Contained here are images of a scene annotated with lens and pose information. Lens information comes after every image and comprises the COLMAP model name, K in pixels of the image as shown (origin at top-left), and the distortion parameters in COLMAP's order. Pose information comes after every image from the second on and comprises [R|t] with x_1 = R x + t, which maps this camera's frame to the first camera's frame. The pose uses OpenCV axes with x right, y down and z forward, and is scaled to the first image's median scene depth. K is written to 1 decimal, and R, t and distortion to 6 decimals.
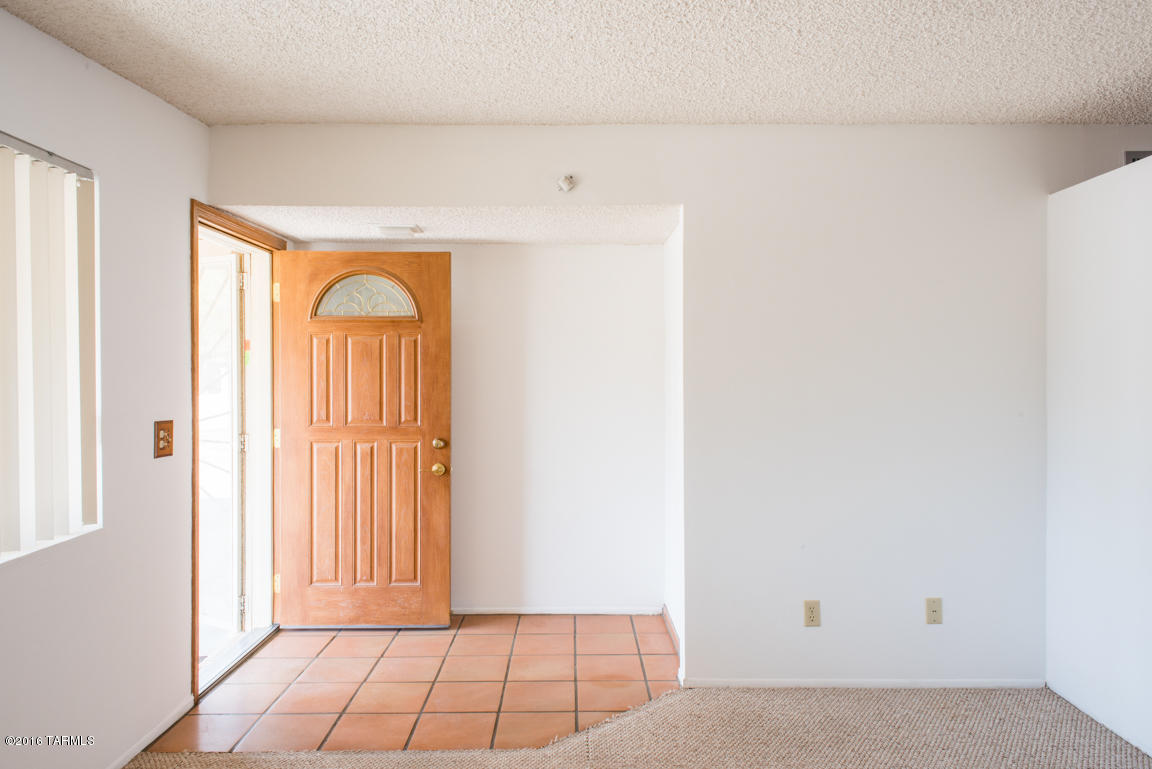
lens RADIAL K [[774.5, 0, 579.7], [0, 774.5, 385.8], [0, 0, 1]] dist [0.021036, -0.021451]
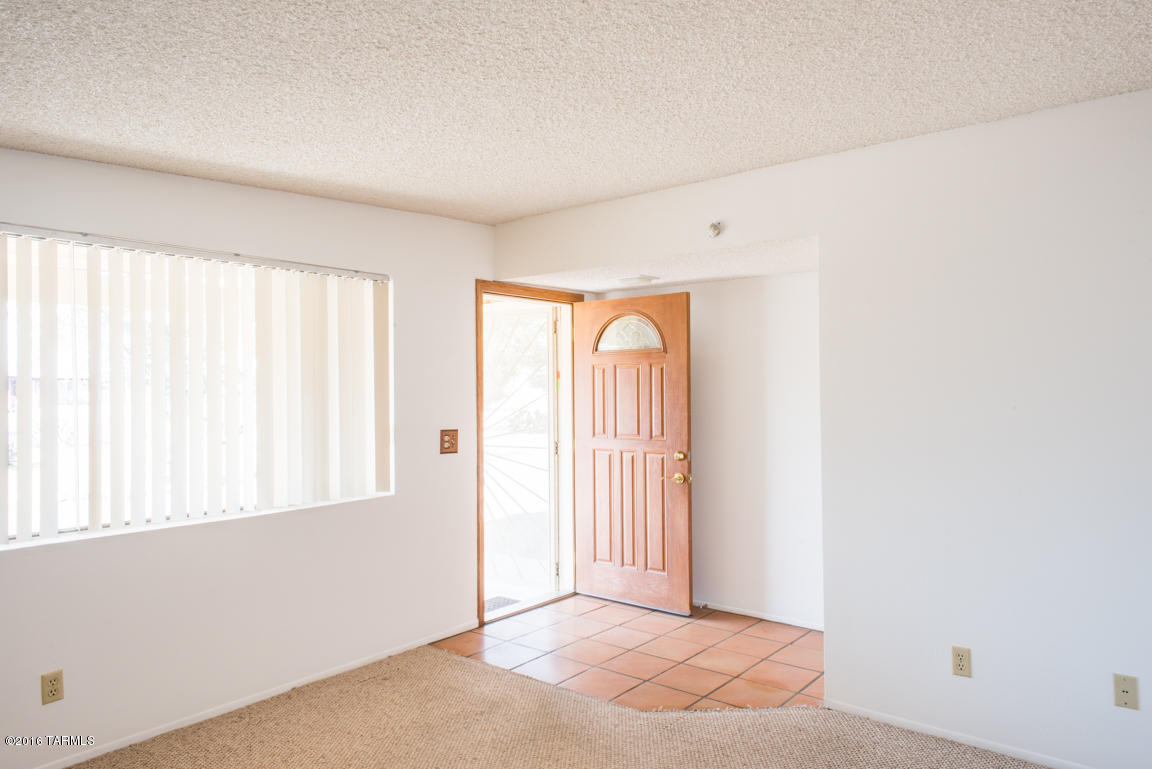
lens RADIAL K [[774.5, 0, 585.4], [0, 774.5, 384.6], [0, 0, 1]] dist [0.021036, -0.021451]
pose [[0.764523, -0.010622, -0.644509, 0.470903], [-0.002952, 0.999796, -0.019979, -0.009553], [0.644590, 0.017177, 0.764336, 0.013078]]
